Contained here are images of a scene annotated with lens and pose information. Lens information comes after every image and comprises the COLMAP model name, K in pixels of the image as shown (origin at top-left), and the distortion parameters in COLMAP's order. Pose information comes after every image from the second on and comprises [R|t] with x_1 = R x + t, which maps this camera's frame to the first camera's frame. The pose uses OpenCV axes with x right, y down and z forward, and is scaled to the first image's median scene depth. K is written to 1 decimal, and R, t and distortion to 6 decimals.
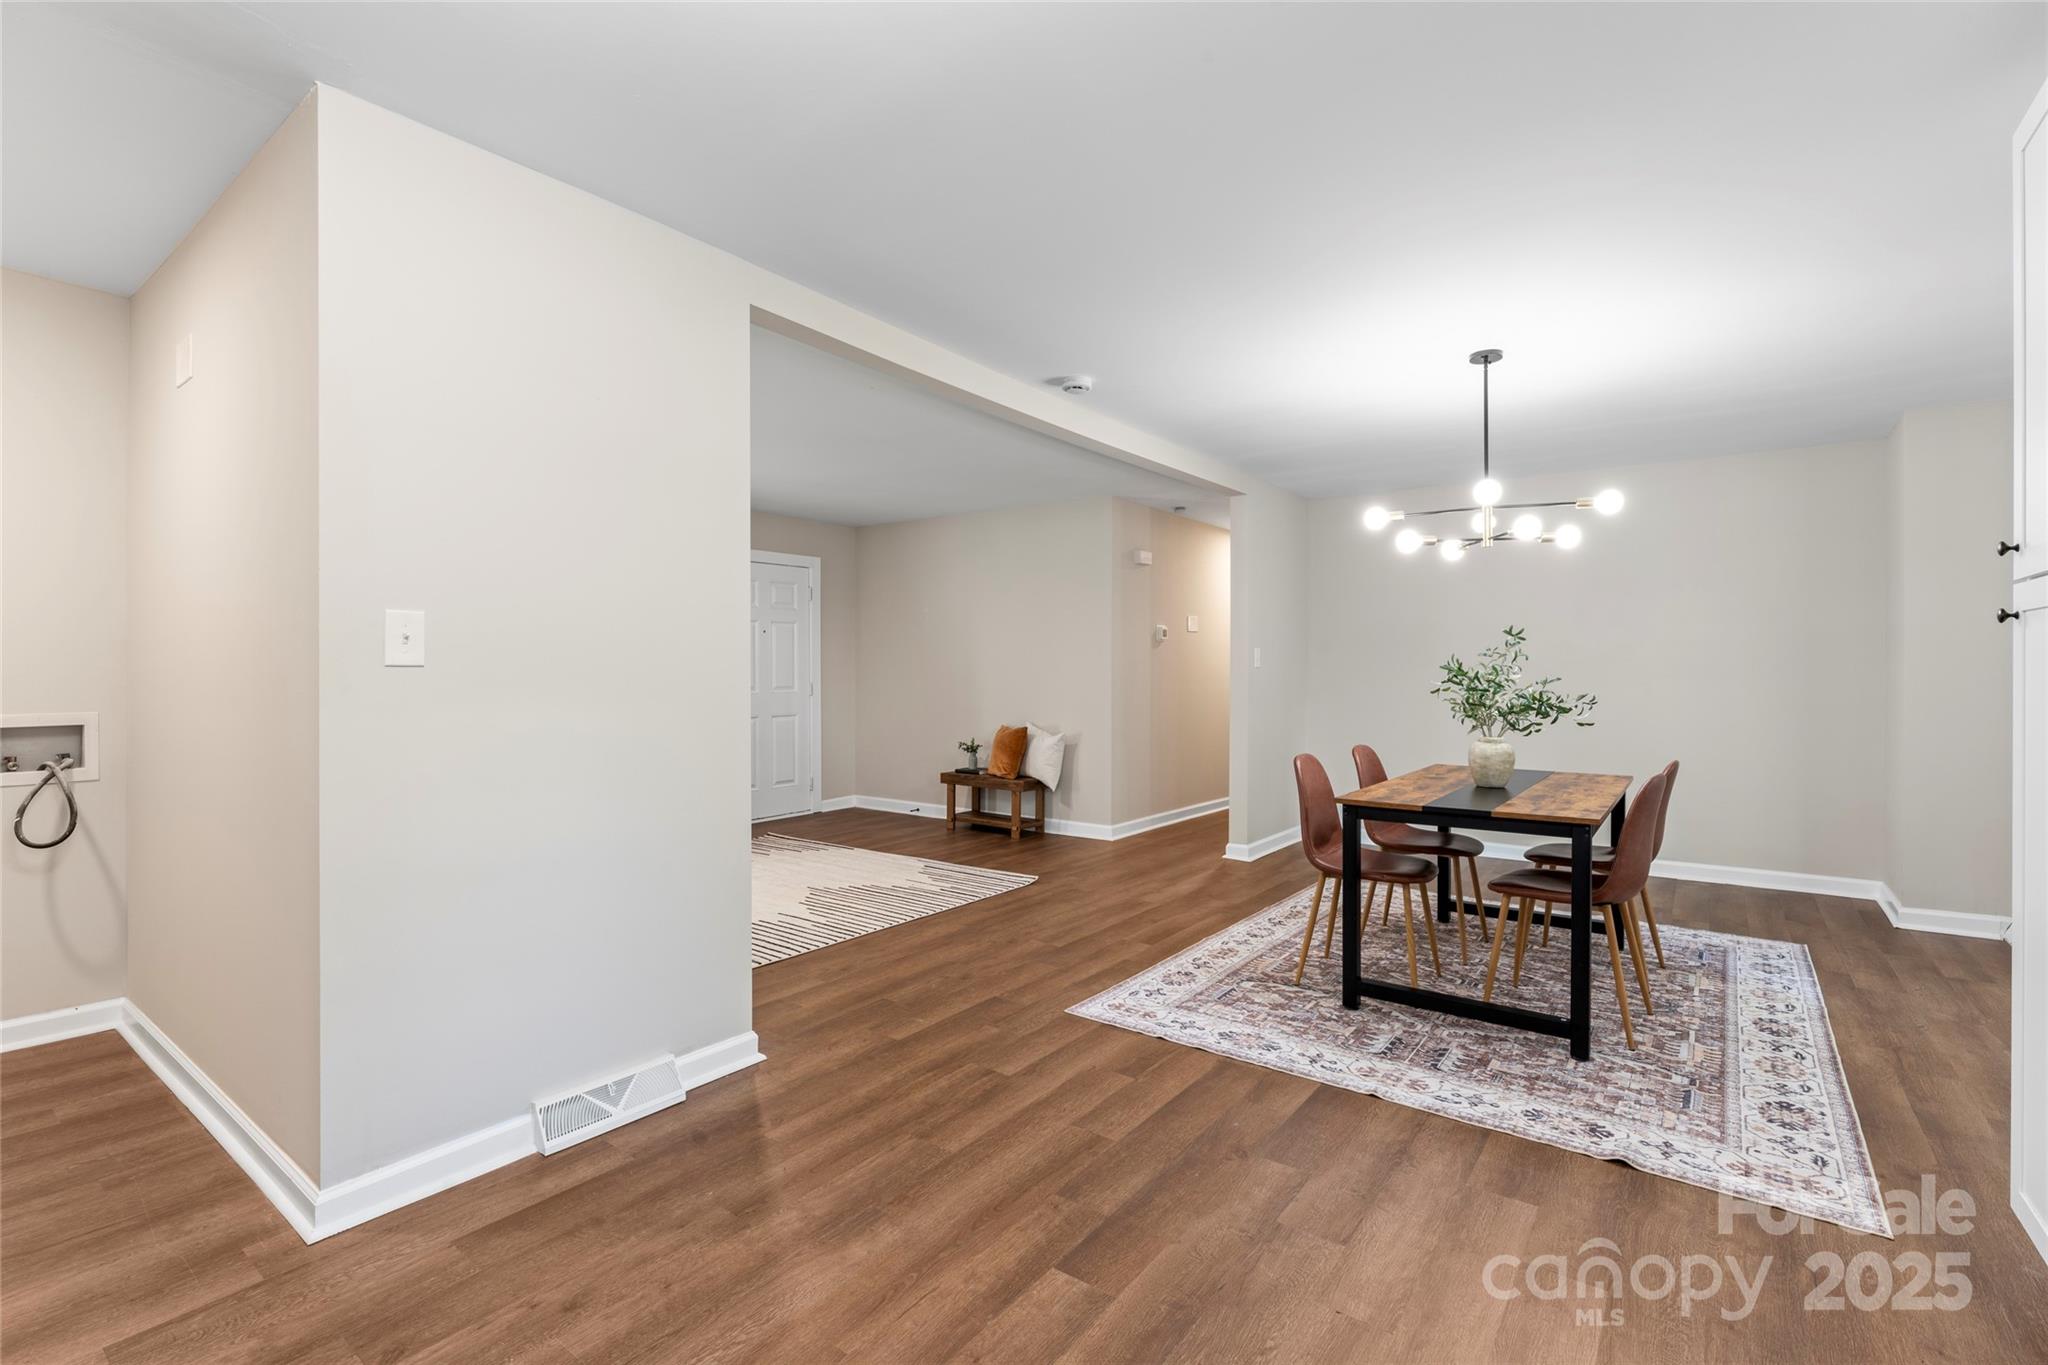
lens RADIAL K [[926.3, 0, 1023.3], [0, 926.3, 673.5], [0, 0, 1]] dist [-0.000645, -0.000453]
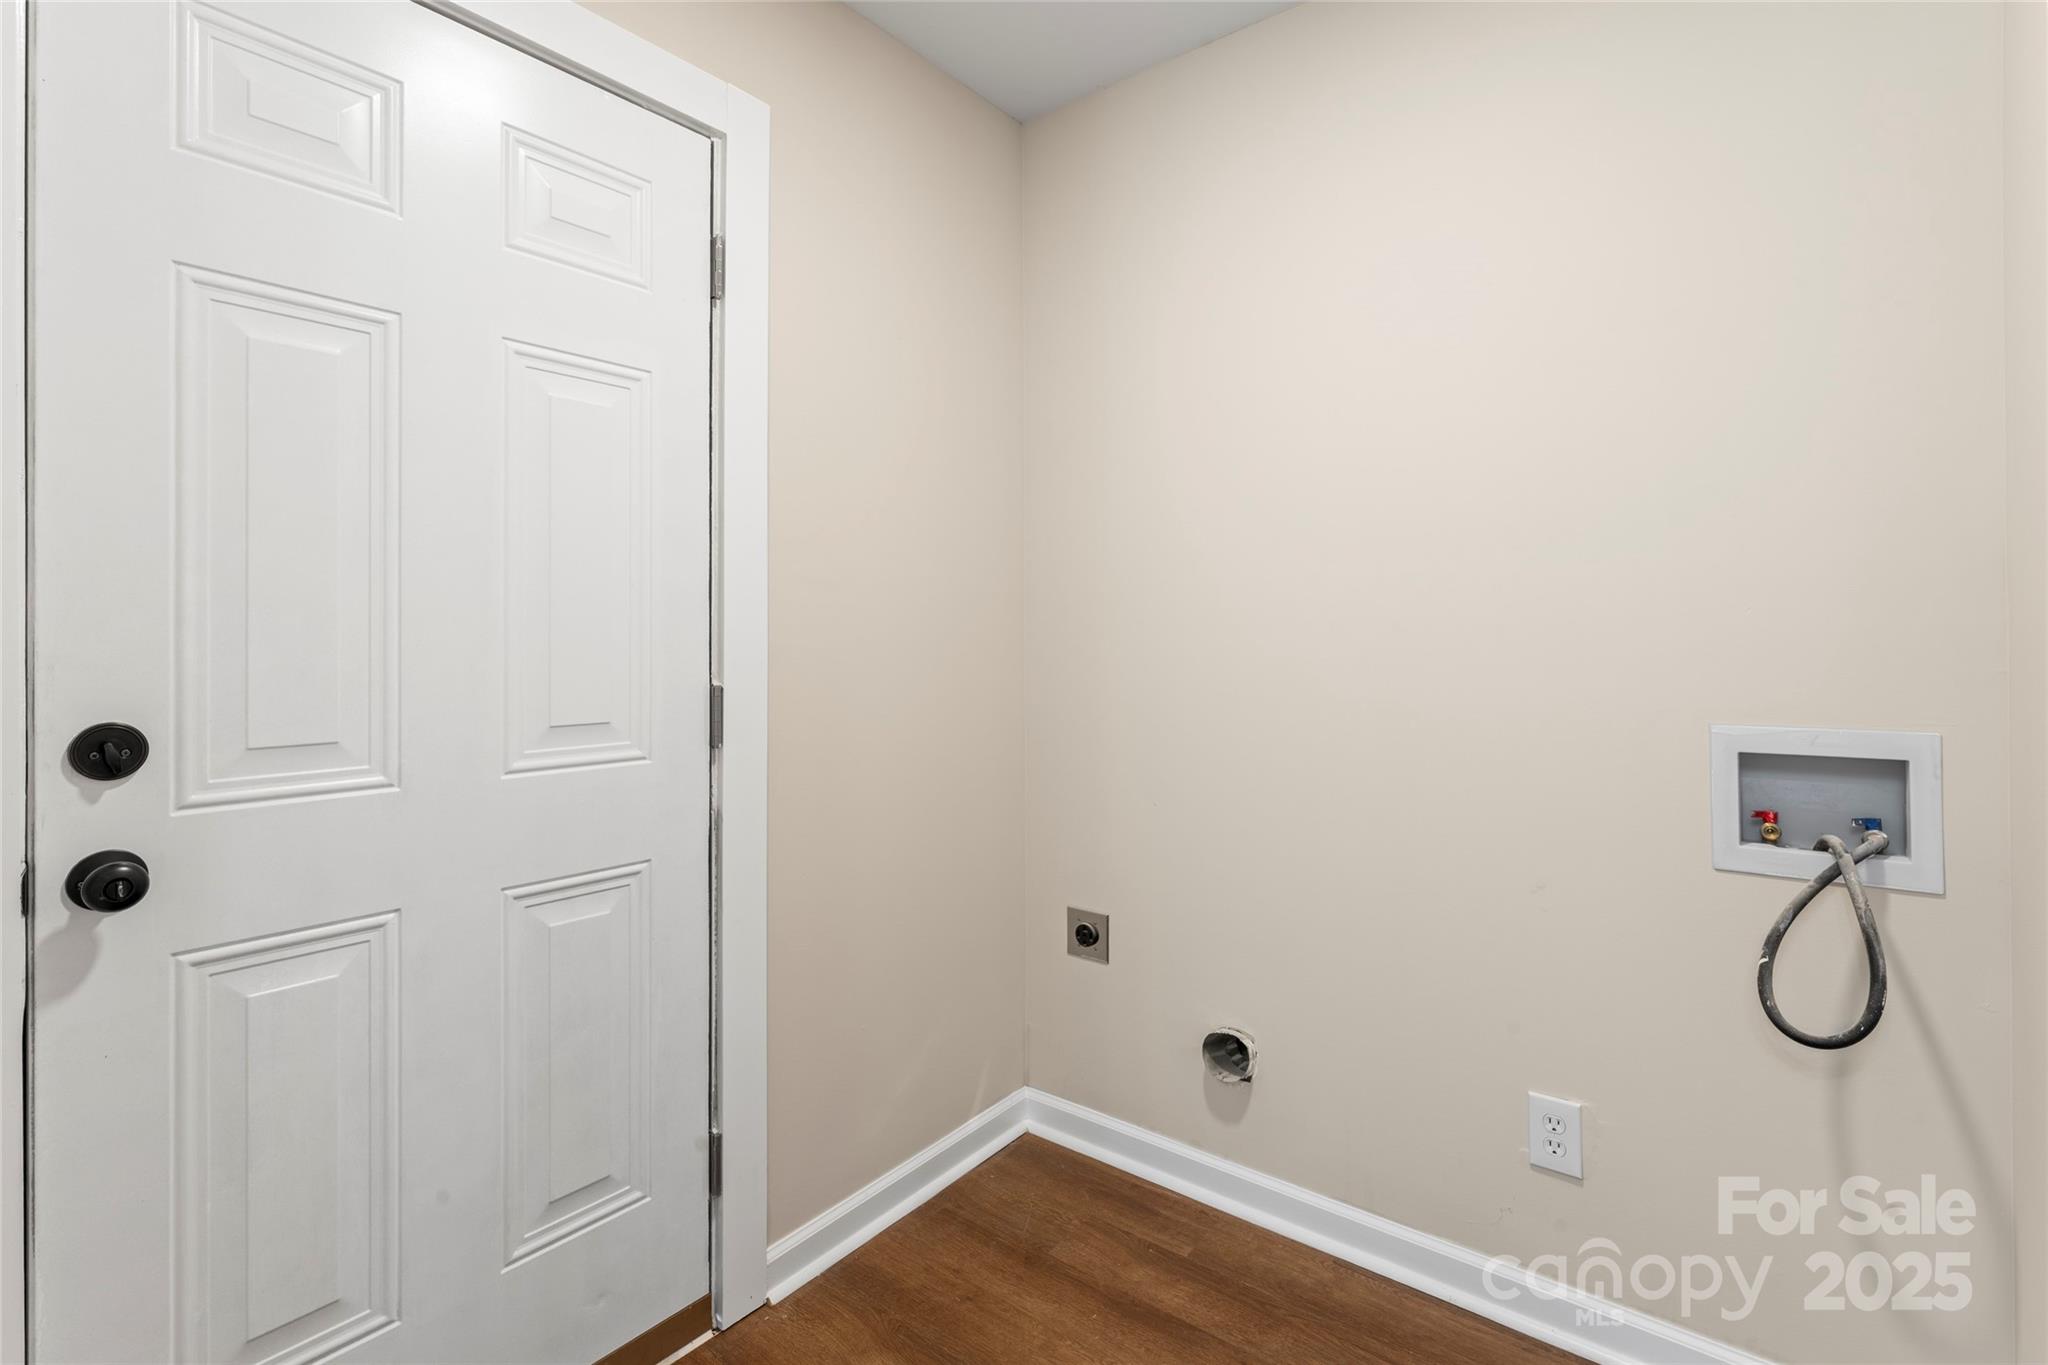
lens RADIAL K [[932.9, 0, 1023.1], [0, 932.9, 656.5], [0, 0, 1]] dist [-0.000191, -0.000083]
pose [[-0.010648, -0.007970, -0.999912, -0.595915], [0.004816, 0.999956, -0.008021, 0.009071], [0.999932, -0.004901, -0.010610, 0.612937]]
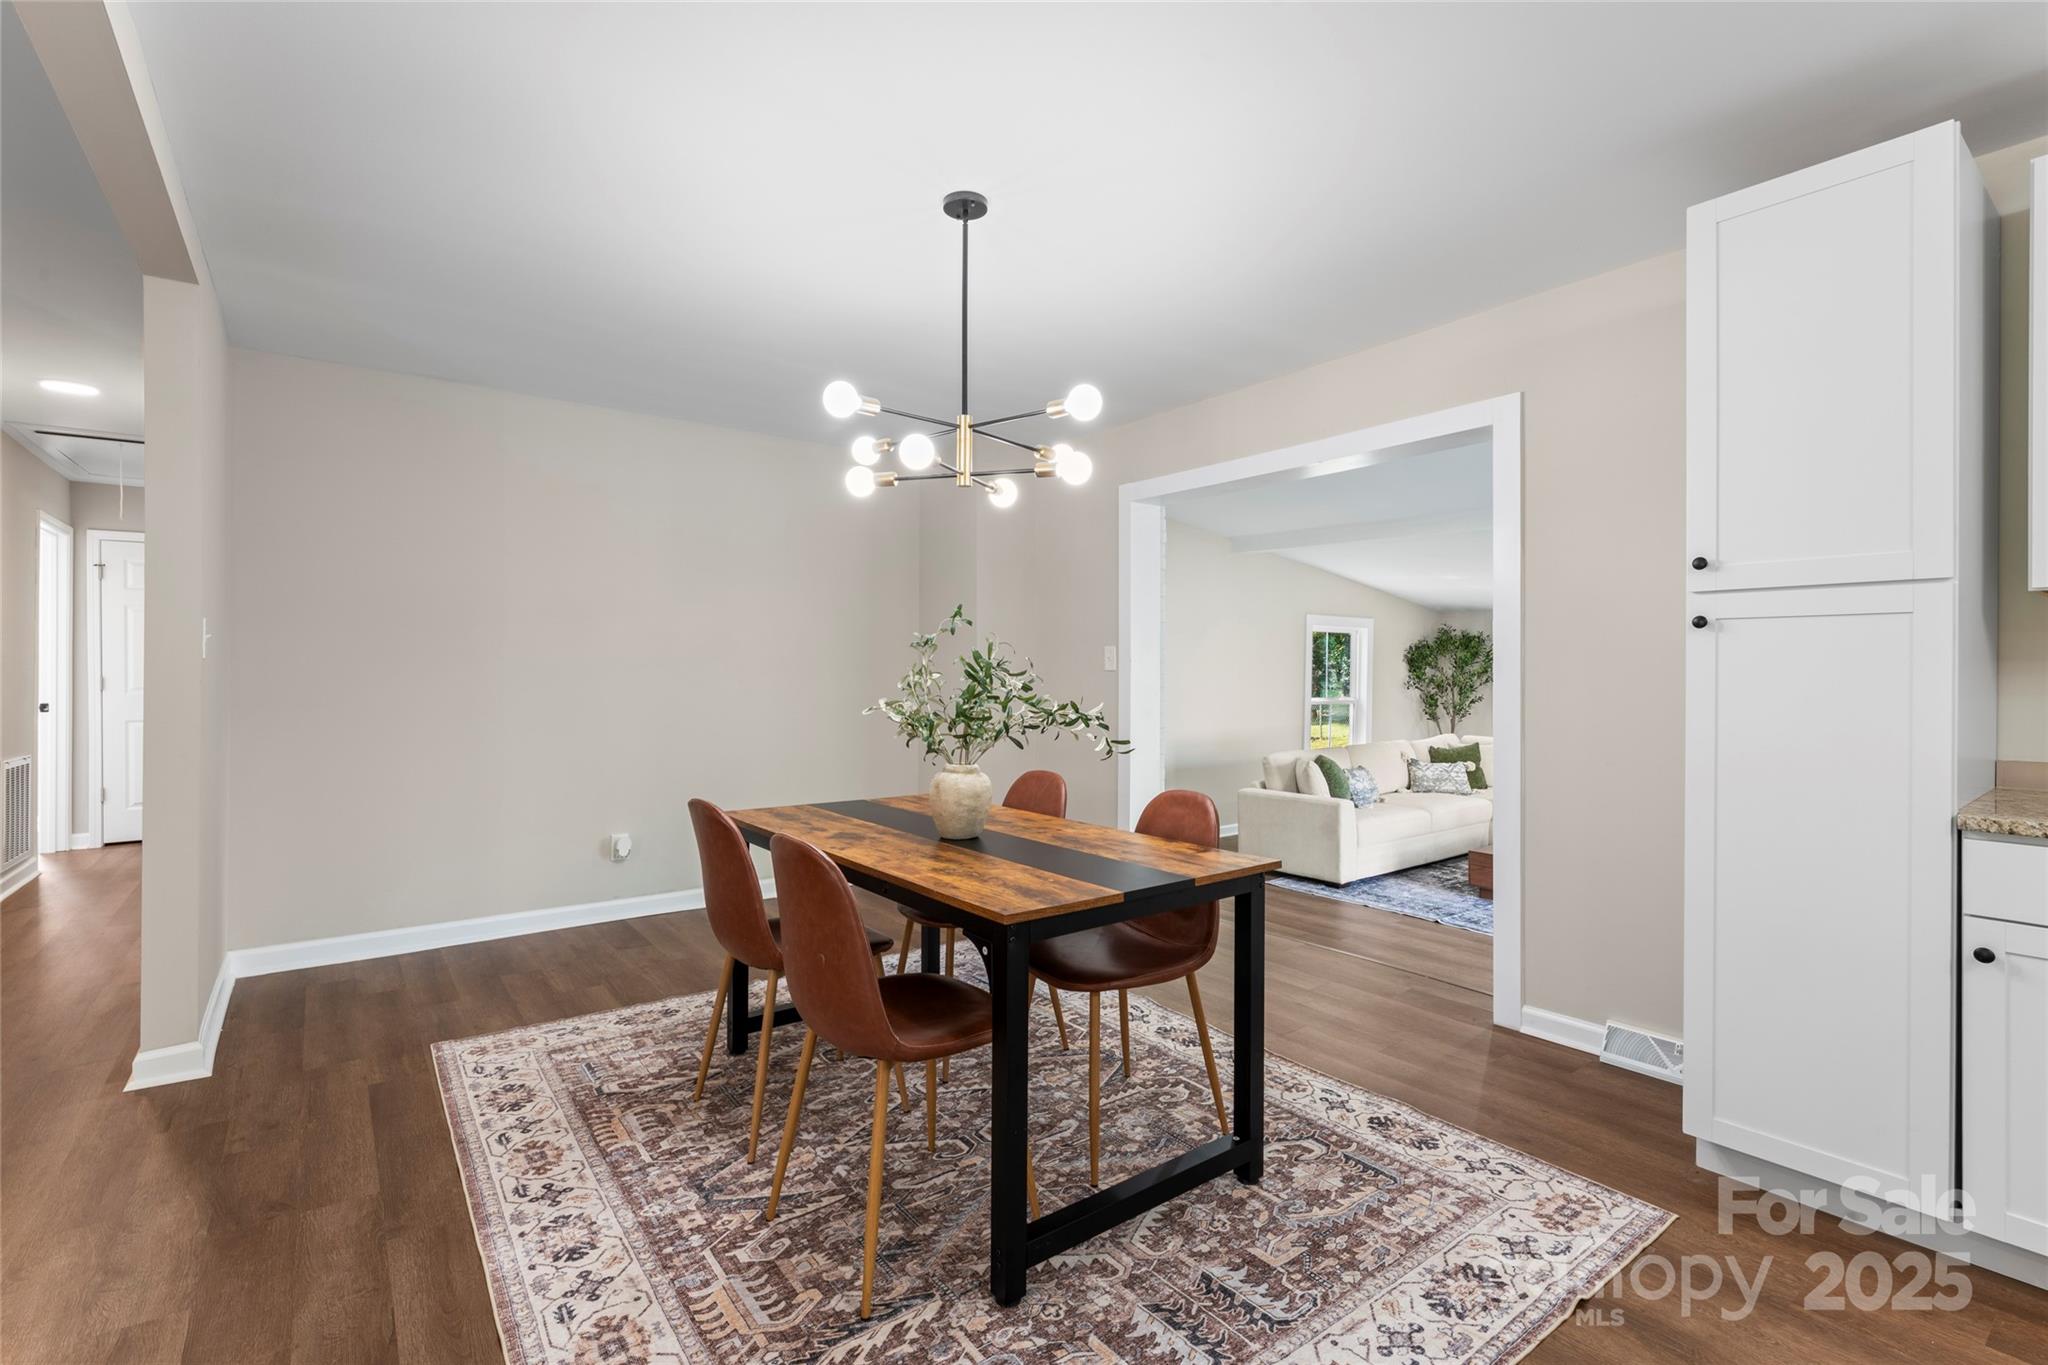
lens RADIAL K [[926.3, 0, 1023.3], [0, 926.3, 673.5], [0, 0, 1]] dist [-0.000645, -0.000453]
pose [[0.278437, -0.004954, 0.960442, -0.176343], [0.000308, 0.999987, 0.005068, -0.003223], [-0.960455, -0.001115, 0.278435, 0.957039]]
